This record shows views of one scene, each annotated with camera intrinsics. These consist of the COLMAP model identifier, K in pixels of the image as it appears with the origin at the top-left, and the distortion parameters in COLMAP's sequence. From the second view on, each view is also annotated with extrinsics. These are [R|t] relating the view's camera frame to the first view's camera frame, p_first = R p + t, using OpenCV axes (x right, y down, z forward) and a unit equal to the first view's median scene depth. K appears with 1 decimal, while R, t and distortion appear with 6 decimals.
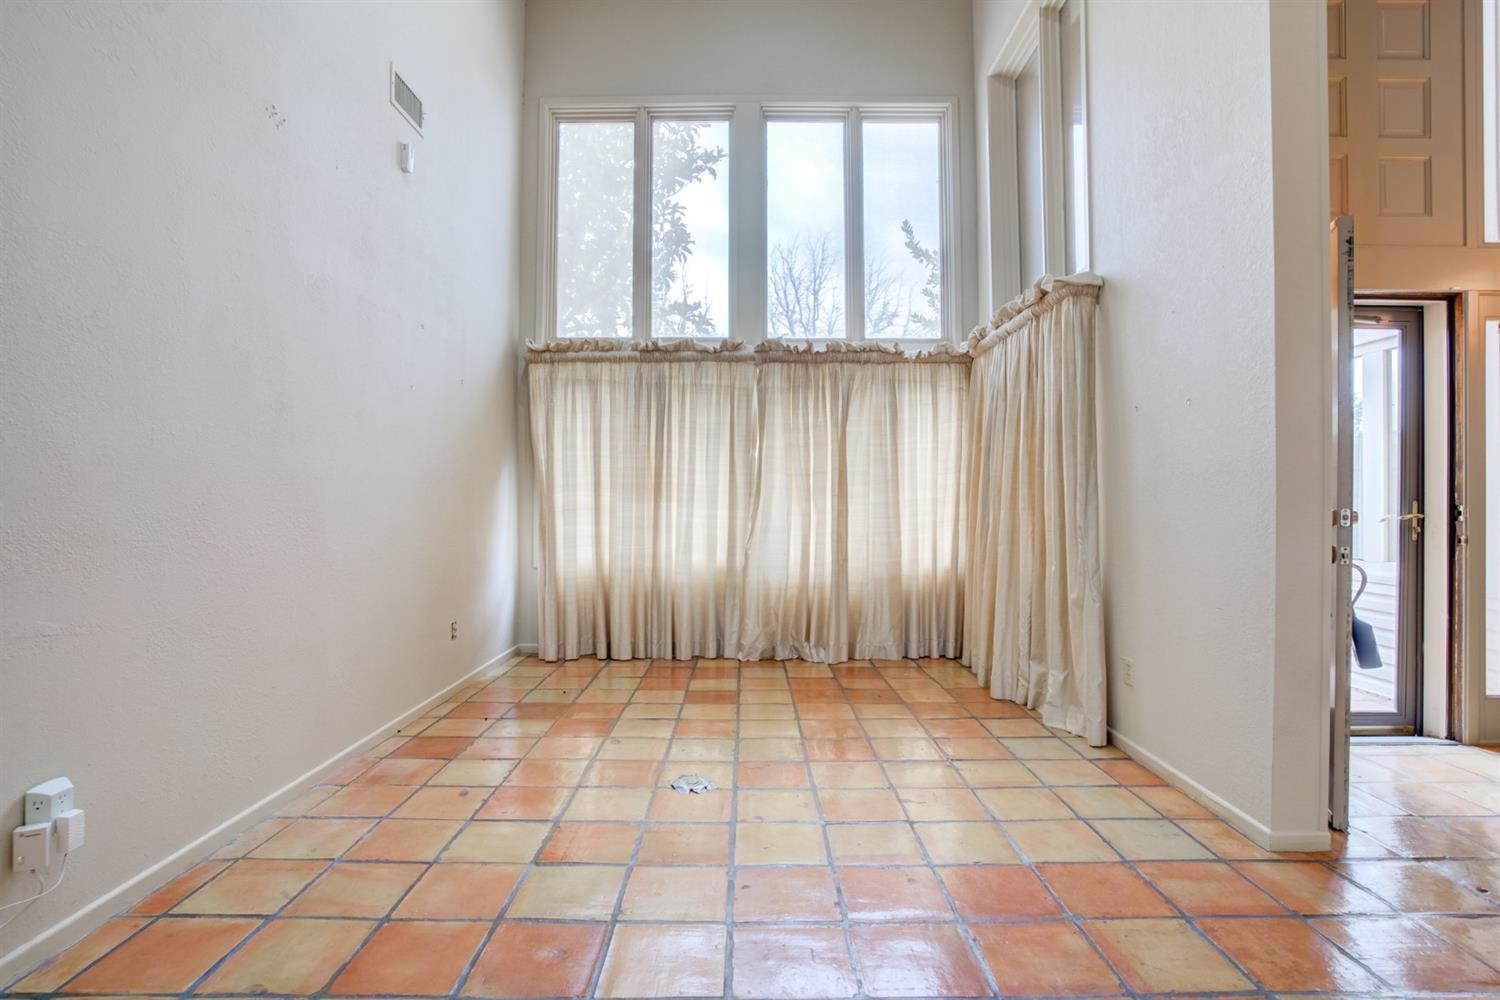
lens RADIAL K [[755.8, 0, 754.5], [0, 755.8, 494.6], [0, 0, 1]] dist [-0.047990, 0.014310]
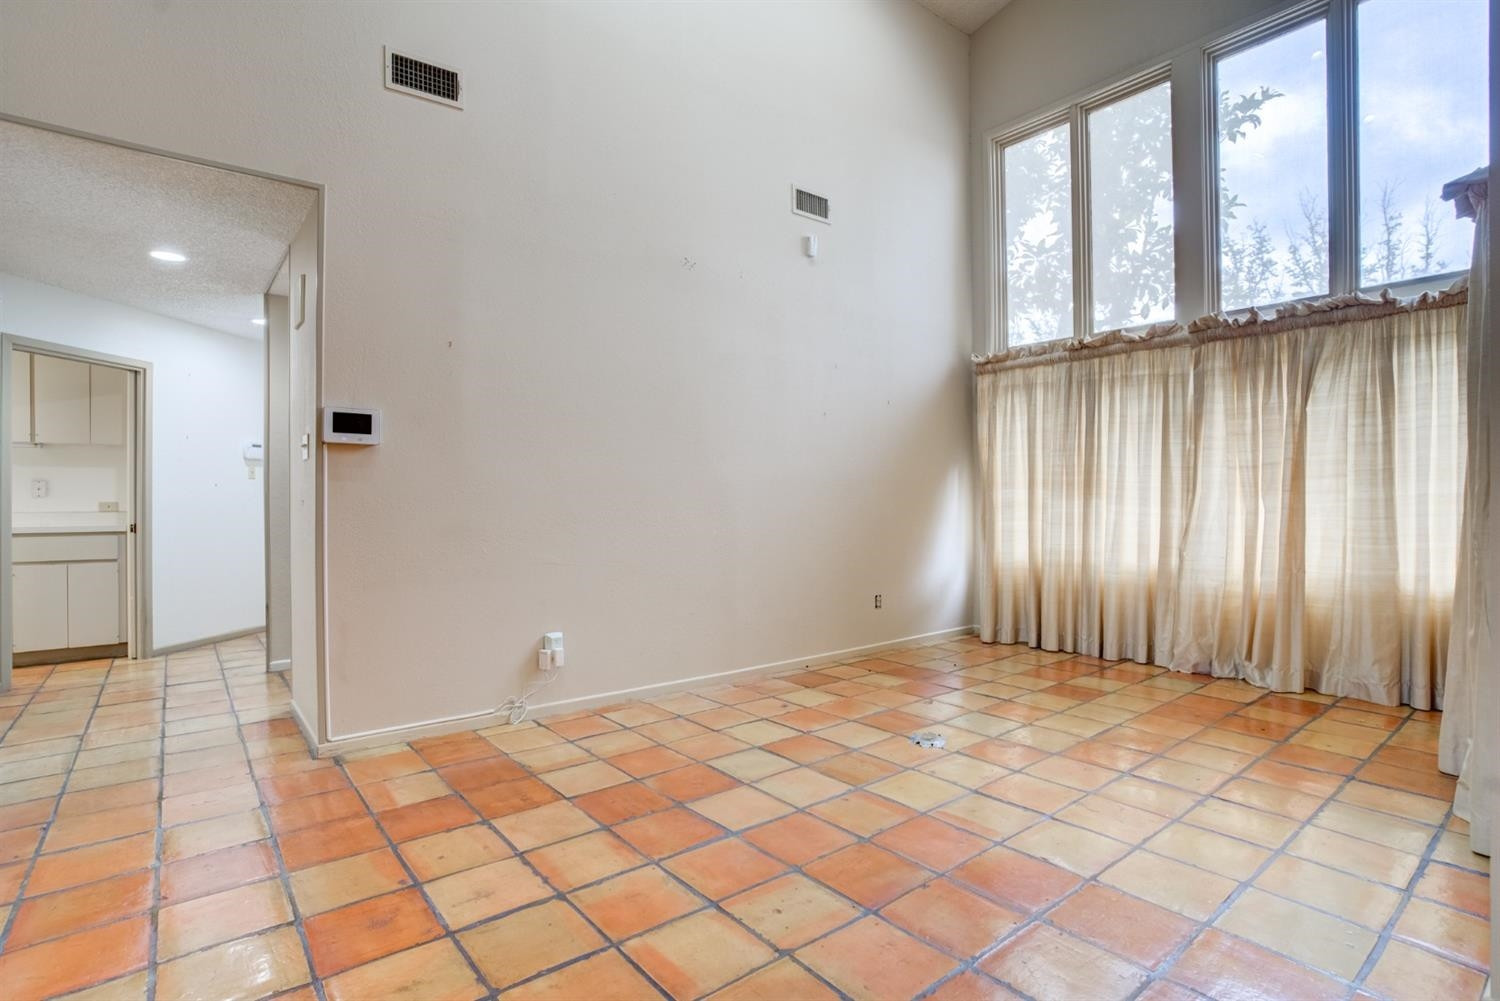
lens RADIAL K [[755.8, 0, 753.6], [0, 755.8, 500.0], [0, 0, 1]] dist [-0.047990, 0.014310]
pose [[0.625221, -0.000042, -0.780448, 0.370318], [0.008498, 0.999941, 0.006754, 0.000805], [0.780401, -0.010855, 0.625185, 0.033714]]
